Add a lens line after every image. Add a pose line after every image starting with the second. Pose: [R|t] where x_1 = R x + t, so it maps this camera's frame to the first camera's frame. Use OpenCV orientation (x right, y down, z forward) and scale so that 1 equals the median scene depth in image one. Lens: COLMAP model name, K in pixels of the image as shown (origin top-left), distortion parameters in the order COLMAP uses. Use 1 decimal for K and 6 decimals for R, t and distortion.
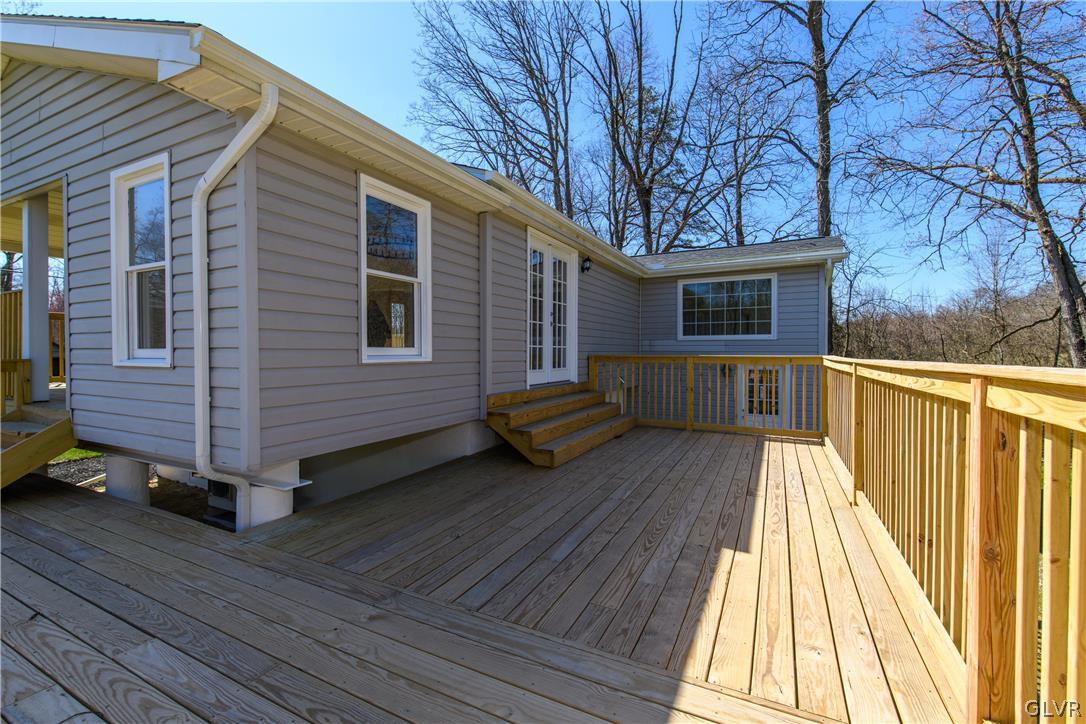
lens RADIAL K [[462.8, 0, 543.9], [0, 462.8, 358.2], [0, 0, 1]] dist [-0.000939, -0.000023]
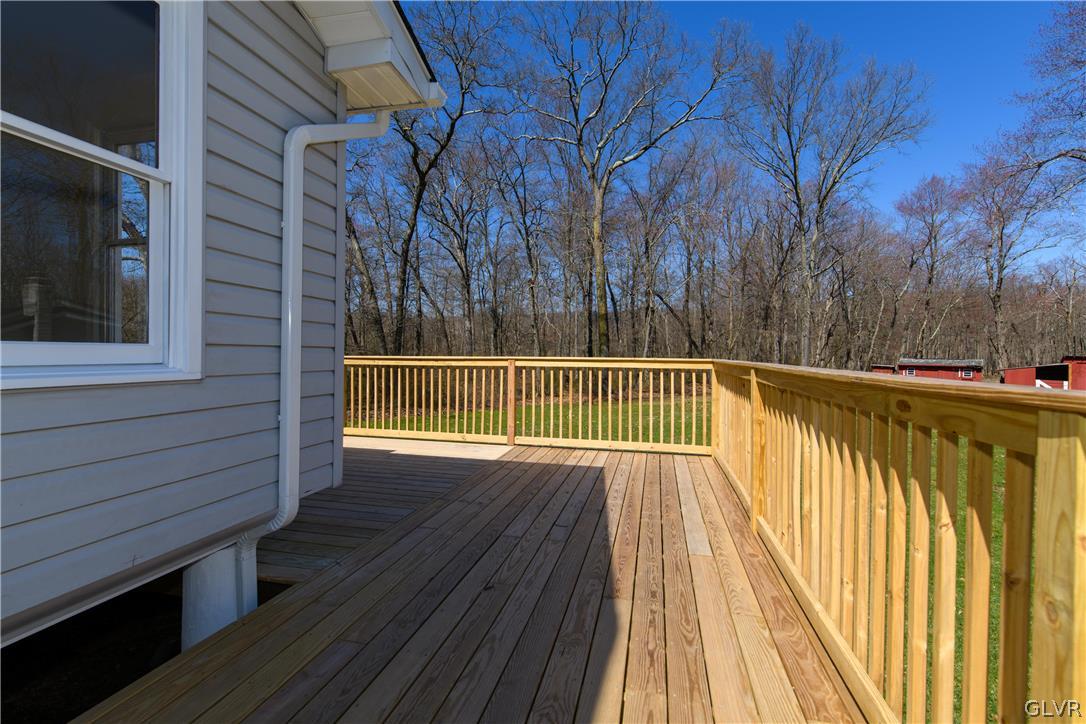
lens RADIAL K [[462.8, 0, 543.9], [0, 462.8, 358.2], [0, 0, 1]] dist [-0.000939, -0.000023]
pose [[-0.225603, -0.012087, 0.974144, -2.334756], [0.002693, 0.999911, 0.013030, -0.018209], [-0.974216, 0.005563, -0.225550, 1.173624]]
